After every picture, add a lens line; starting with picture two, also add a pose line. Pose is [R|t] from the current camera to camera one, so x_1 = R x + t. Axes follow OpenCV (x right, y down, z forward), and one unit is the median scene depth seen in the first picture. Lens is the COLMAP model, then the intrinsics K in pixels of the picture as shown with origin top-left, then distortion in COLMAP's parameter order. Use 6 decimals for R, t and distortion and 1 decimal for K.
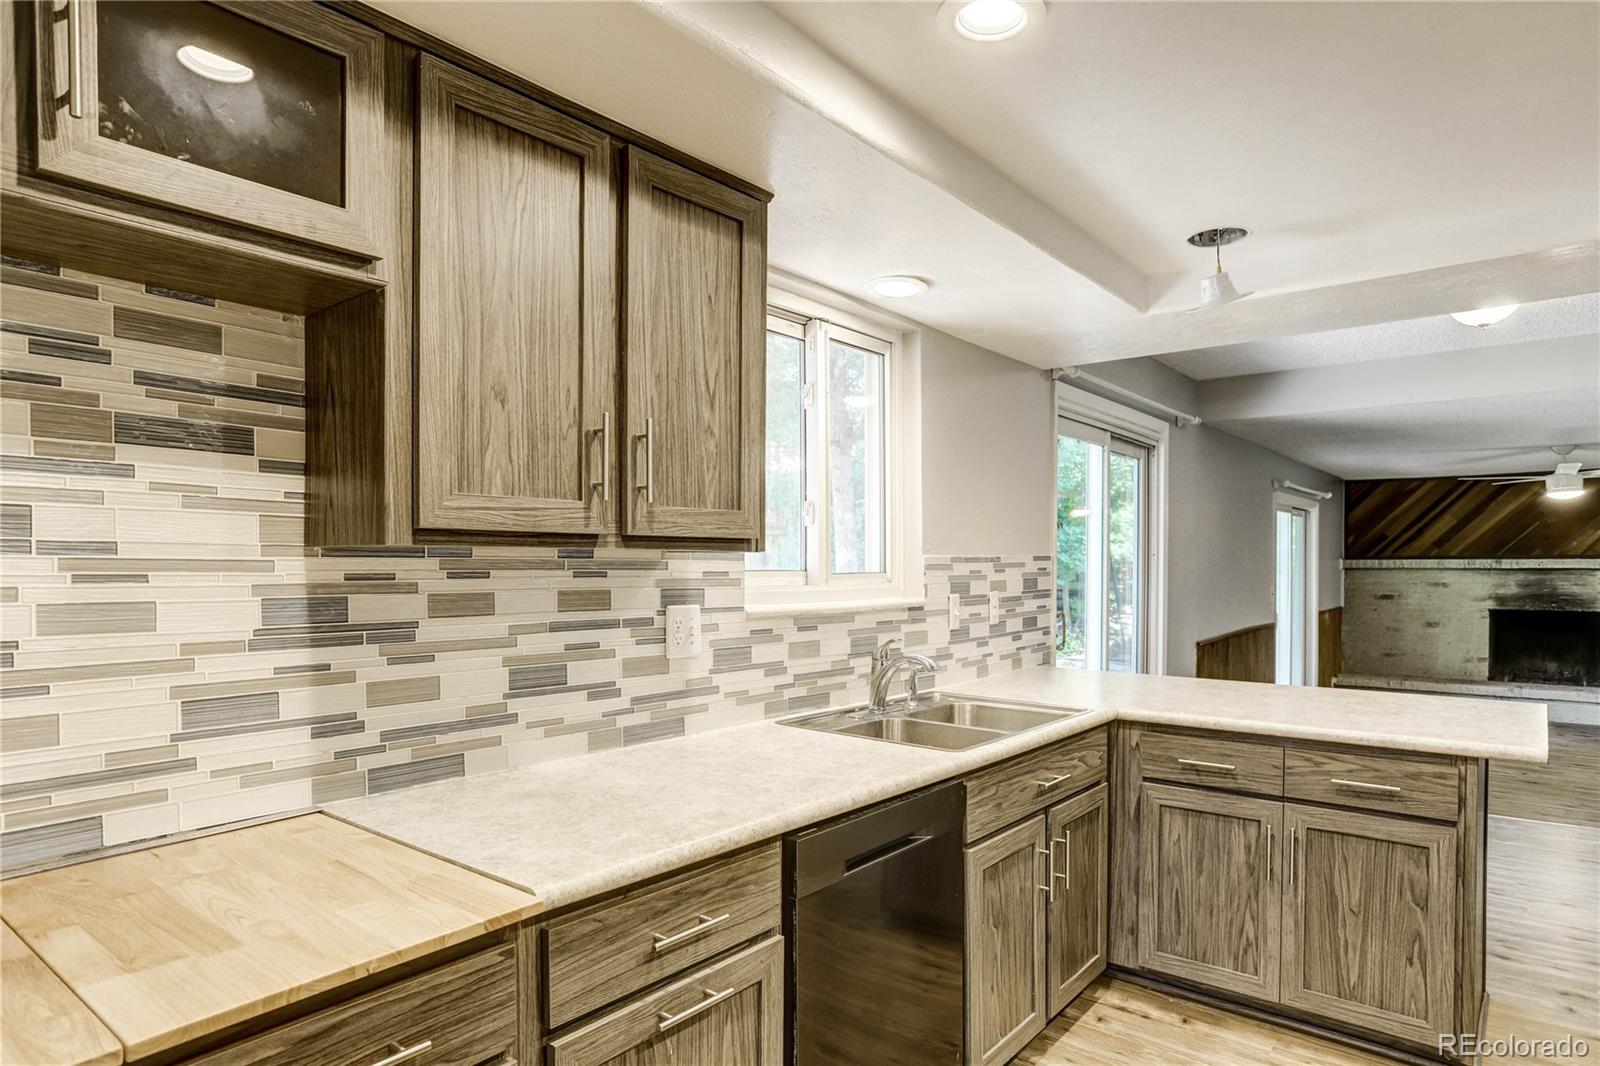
lens RADIAL K [[927.3, 0, 789.2], [0, 927.3, 587.9], [0, 0, 1]] dist [-0.044416, 0.027132]
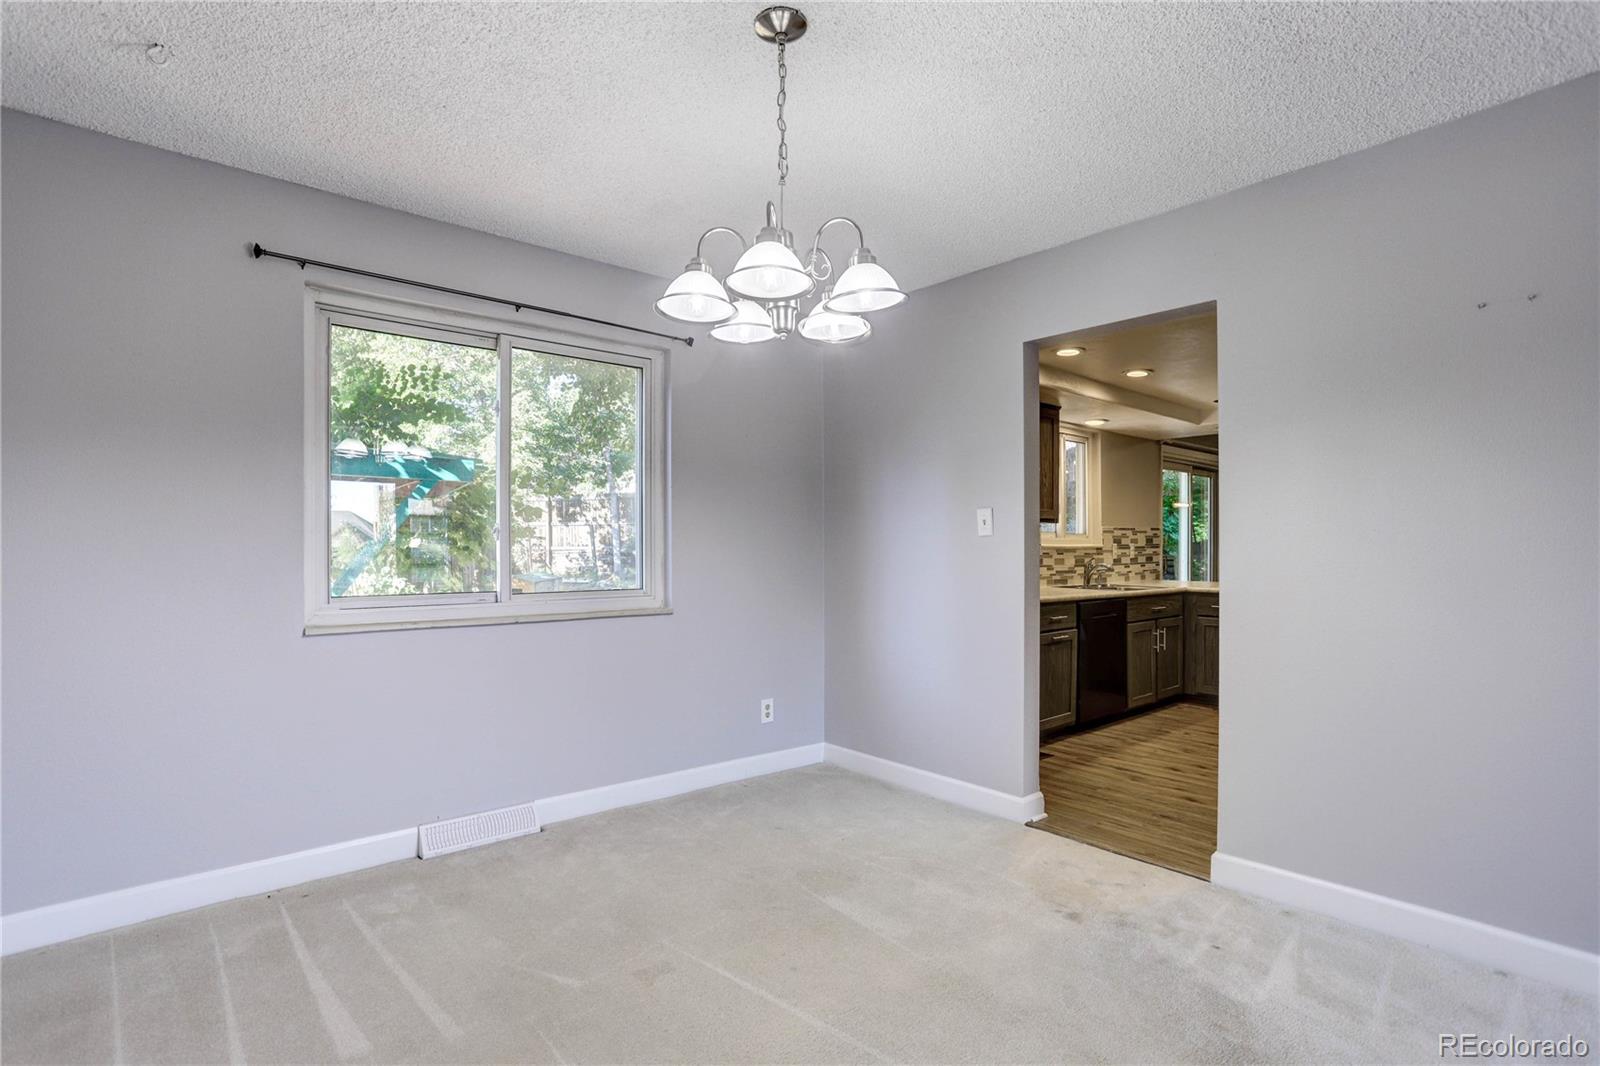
lens RADIAL K [[776.3, 0, 832.0], [0, 776.3, 546.0], [0, 0, 1]] dist [-0.006176, 0.003032]
pose [[0.991045, -0.000358, -0.133531, -0.254020], [-0.003054, 0.999674, -0.025345, 0.061617], [0.133496, 0.025526, 0.990721, -0.978425]]
